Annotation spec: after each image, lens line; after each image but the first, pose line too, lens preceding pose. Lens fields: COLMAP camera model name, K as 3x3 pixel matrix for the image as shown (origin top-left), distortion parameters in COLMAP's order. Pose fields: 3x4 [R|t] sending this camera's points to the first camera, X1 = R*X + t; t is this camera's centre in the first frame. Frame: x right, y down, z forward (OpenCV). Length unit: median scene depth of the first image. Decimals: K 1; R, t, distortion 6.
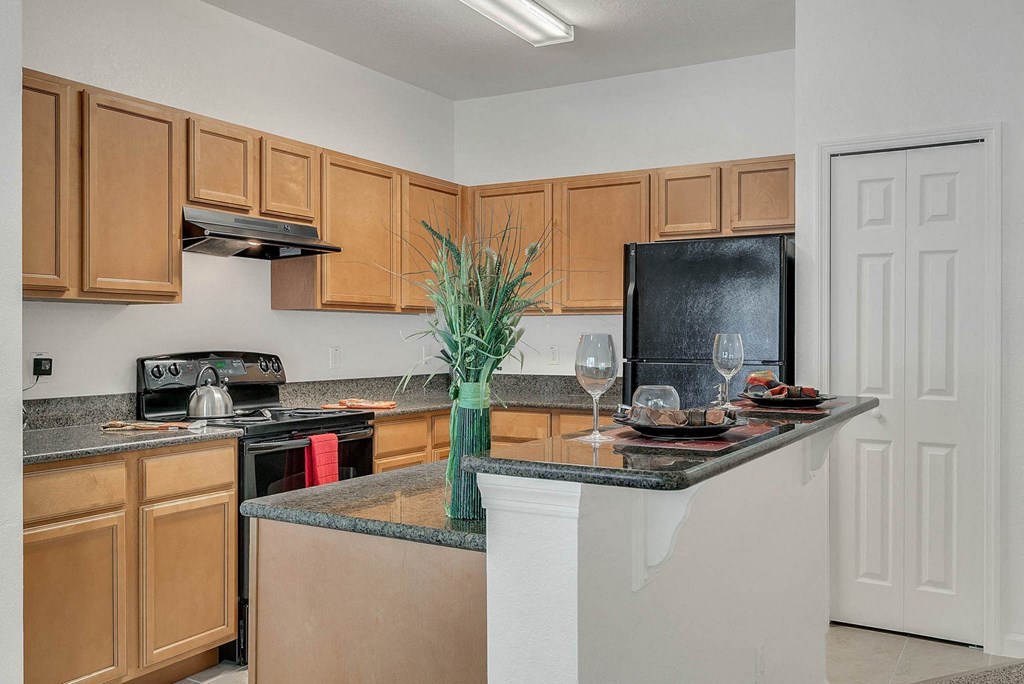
lens RADIAL K [[884.9, 0, 513.4], [0, 884.9, 340.2], [0, 0, 1]] dist [0.020480, -0.054276]
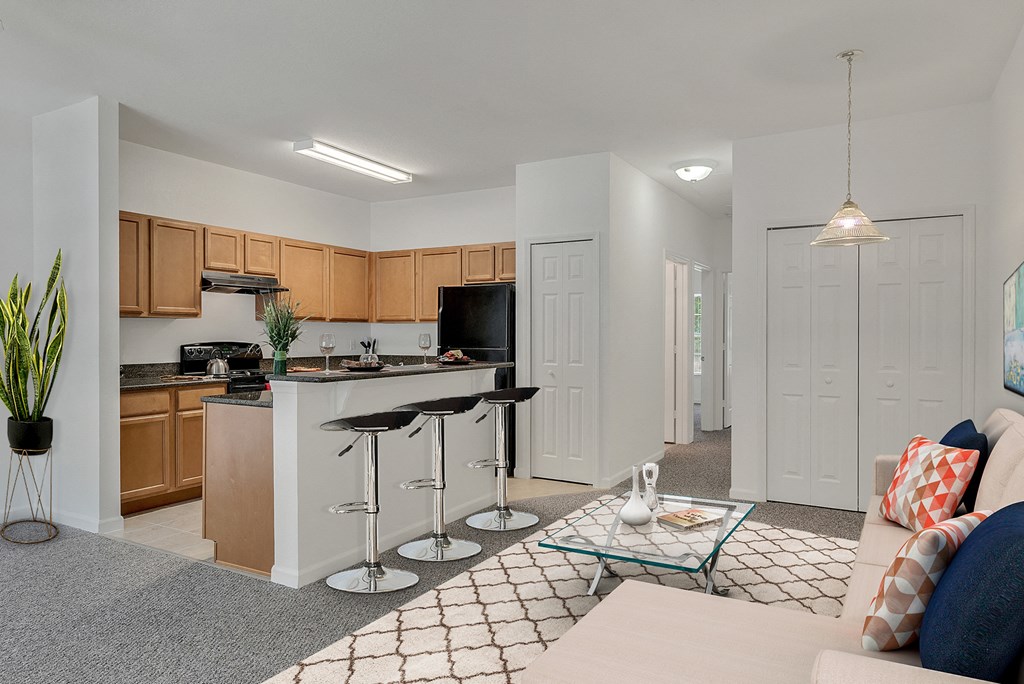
lens RADIAL K [[651.1, 0, 512.7], [0, 651.1, 341.6], [0, 0, 1]] dist [0.006558, 0.005927]
pose [[0.999884, -0.001024, 0.015164, 0.307947], [0.000923, 0.999978, 0.006642, 0.002905], [-0.015170, -0.006627, 0.999863, -0.495538]]
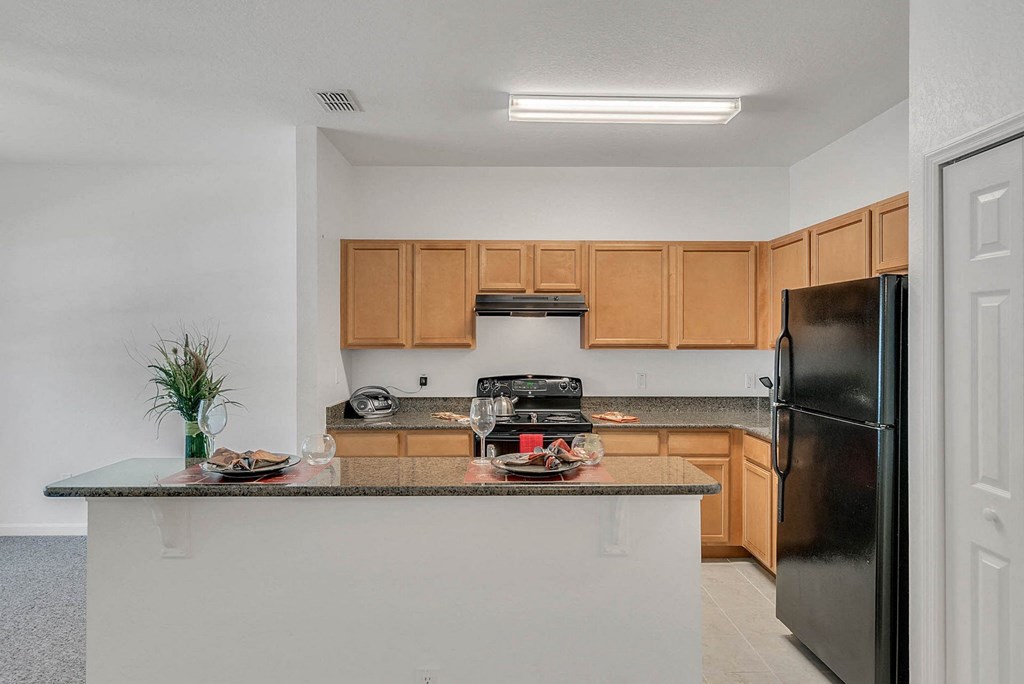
lens RADIAL K [[579.2, 0, 512.9], [0, 579.2, 337.8], [0, 0, 1]] dist [-0.004310, -0.000360]
pose [[0.521199, -0.002194, -0.853432, 0.621142], [-0.004676, 0.999974, -0.005426, -0.055687], [0.853422, 0.006819, 0.521175, 0.438738]]
